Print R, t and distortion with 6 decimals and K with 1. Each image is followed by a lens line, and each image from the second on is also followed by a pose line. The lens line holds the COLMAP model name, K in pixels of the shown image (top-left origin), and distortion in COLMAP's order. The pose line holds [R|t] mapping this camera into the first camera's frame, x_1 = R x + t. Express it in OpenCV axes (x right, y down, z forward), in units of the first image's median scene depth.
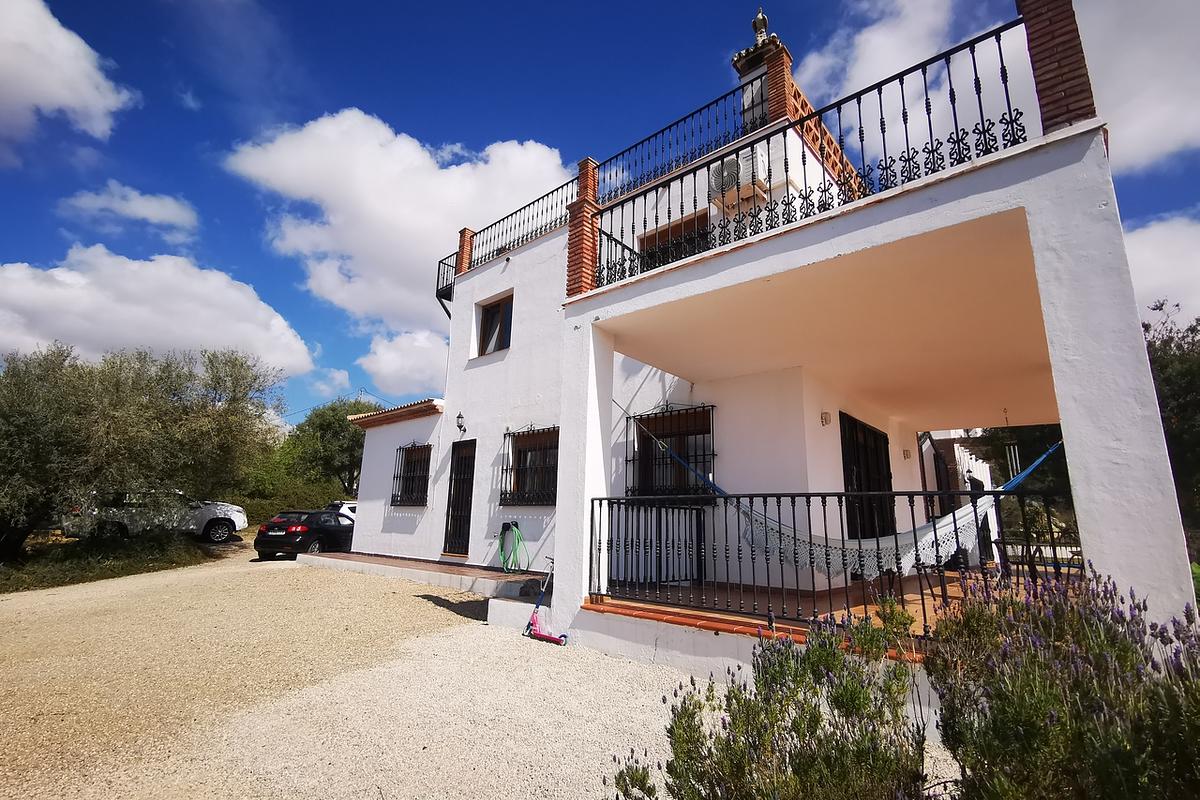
lens RADIAL K [[561.8, 0, 599.2], [0, 561.8, 401.1], [0, 0, 1]] dist [0.003621, 0.000289]
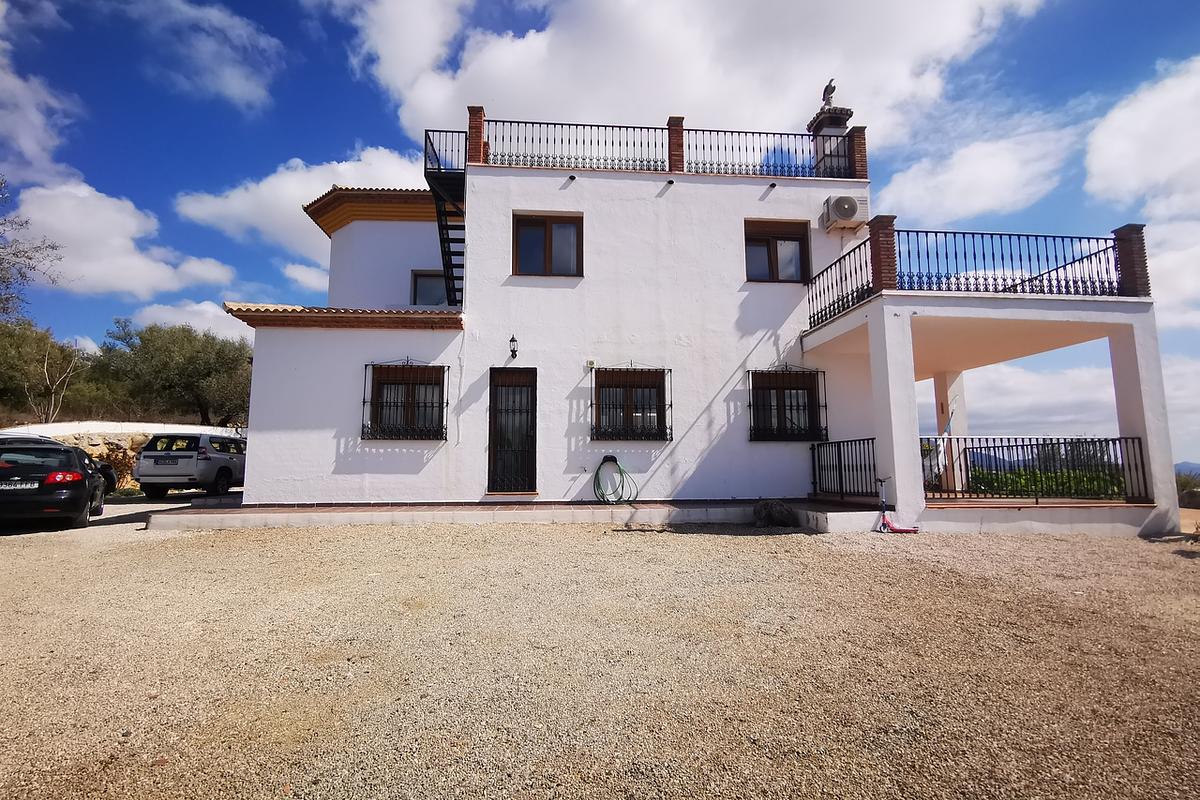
lens RADIAL K [[561.8, 0, 600.1], [0, 561.8, 398.2], [0, 0, 1]] dist [0.003621, 0.000289]
pose [[0.678355, 0.057501, 0.732481, -0.867406], [-0.139508, 0.988877, 0.051570, 0.057983], [-0.721368, -0.137169, 0.678832, 0.315536]]
